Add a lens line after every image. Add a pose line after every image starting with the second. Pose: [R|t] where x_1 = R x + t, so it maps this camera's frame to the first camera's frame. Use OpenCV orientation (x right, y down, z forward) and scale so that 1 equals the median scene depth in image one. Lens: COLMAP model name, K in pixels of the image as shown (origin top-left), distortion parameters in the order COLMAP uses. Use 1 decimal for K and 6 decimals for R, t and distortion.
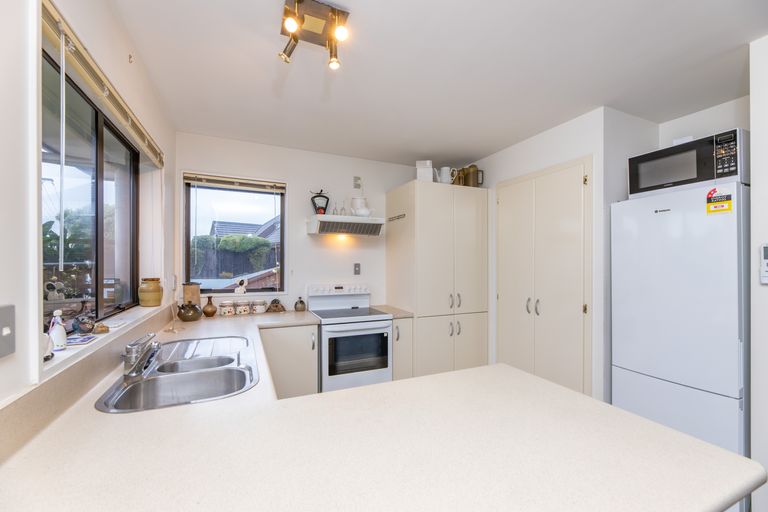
lens RADIAL K [[316.1, 0, 384.0], [0, 316.1, 256.0], [0, 0, 1]] dist [-0.000624, -0.000012]
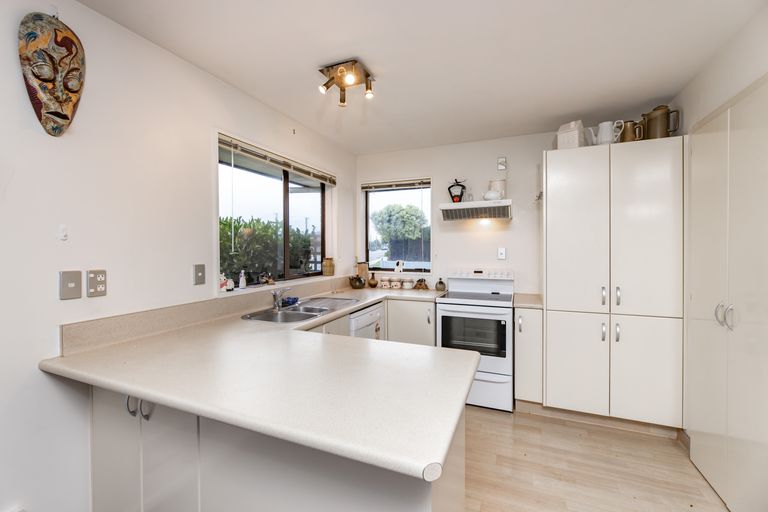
lens RADIAL K [[329.8, 0, 380.0], [0, 329.8, 249.9], [0, 0, 1]] dist [-0.000557, -0.000022]
pose [[0.677983, 0.000744, -0.735077, 0.453093], [0.024544, 0.999419, 0.023649, -0.004002], [0.734667, -0.034075, 0.677571, 0.050845]]
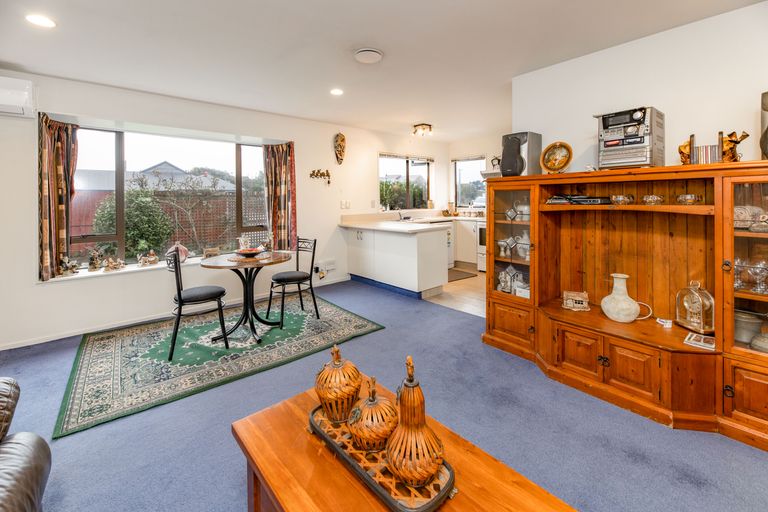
lens RADIAL K [[329.8, 0, 380.0], [0, 329.8, 249.9], [0, 0, 1]] dist [-0.000557, -0.000022]
pose [[0.267858, 0.141923, -0.952948, 1.601567], [0.036839, 0.986859, 0.157328, 0.017750], [0.962754, -0.077247, 0.259110, -0.248894]]
